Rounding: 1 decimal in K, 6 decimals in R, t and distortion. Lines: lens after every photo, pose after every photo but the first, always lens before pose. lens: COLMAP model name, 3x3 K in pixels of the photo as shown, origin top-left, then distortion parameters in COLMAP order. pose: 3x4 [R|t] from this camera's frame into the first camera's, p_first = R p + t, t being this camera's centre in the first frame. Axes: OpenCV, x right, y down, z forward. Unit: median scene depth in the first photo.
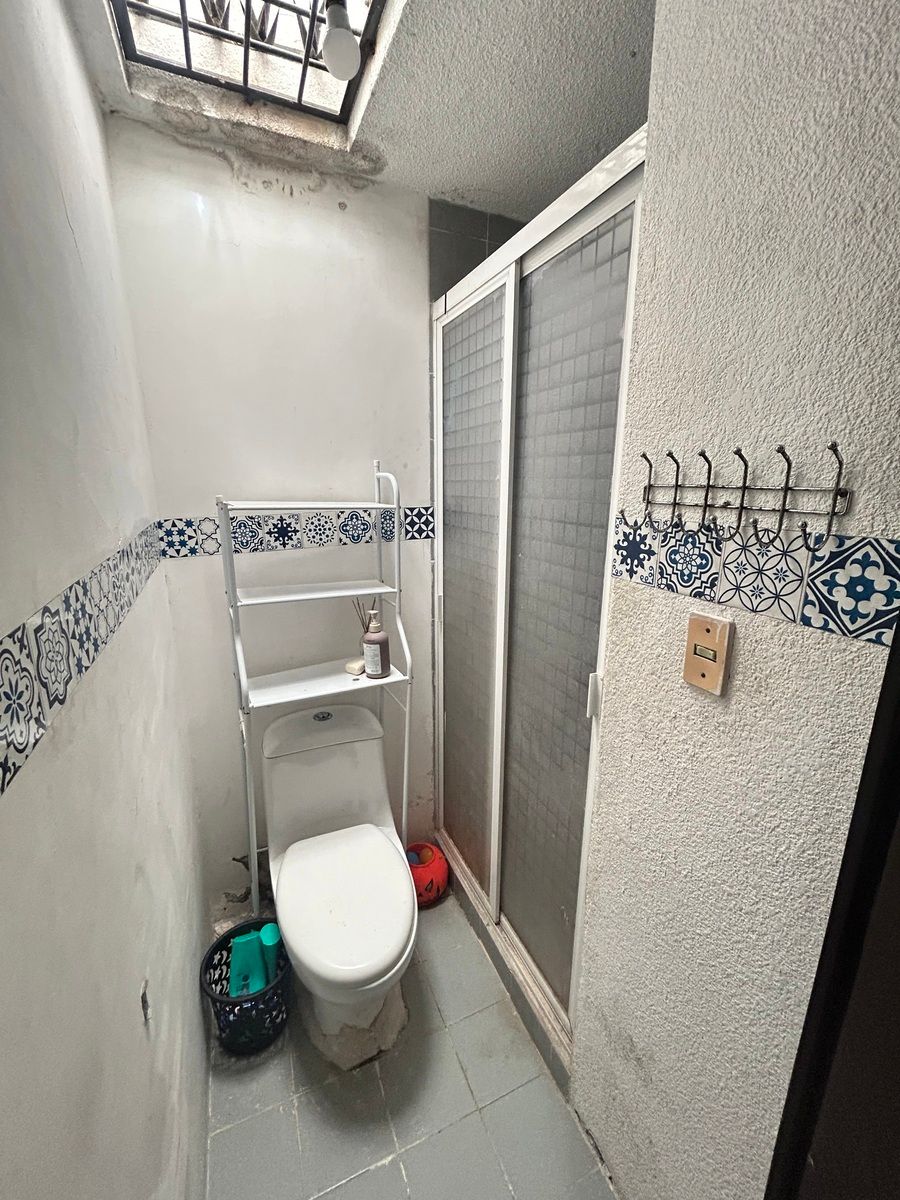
lens RADIAL K [[486.4, 0, 451.6], [0, 486.4, 600.2], [0, 0, 1]] dist [-0.000805, 0.000686]
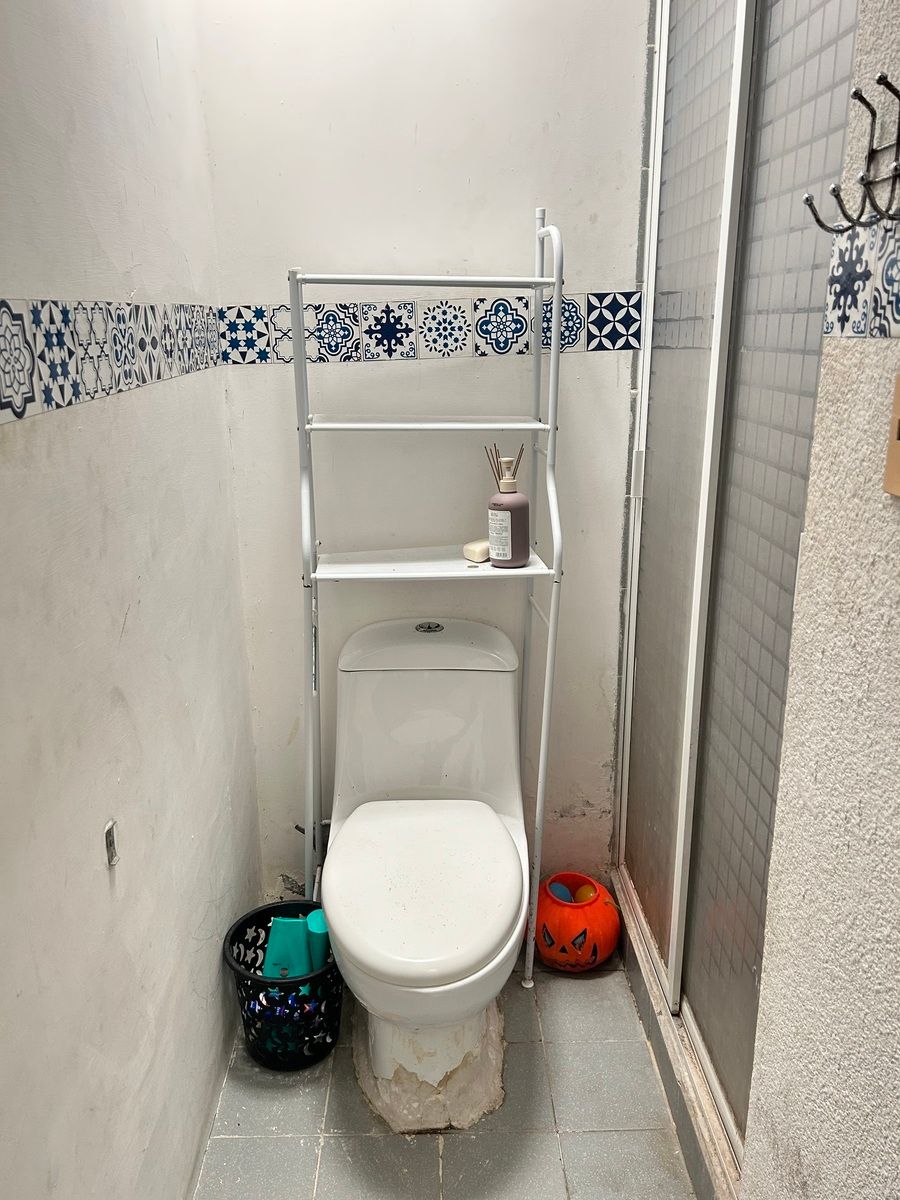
lens RADIAL K [[897.9, 0, 447.1], [0, 897.9, 601.8], [0, 0, 1]] dist [0.062136, -0.071045]
pose [[0.925135, 0.099048, -0.366491, 0.199572], [-0.079178, 0.994477, 0.068899, 0.128695], [0.371291, -0.034723, 0.927867, -0.094130]]
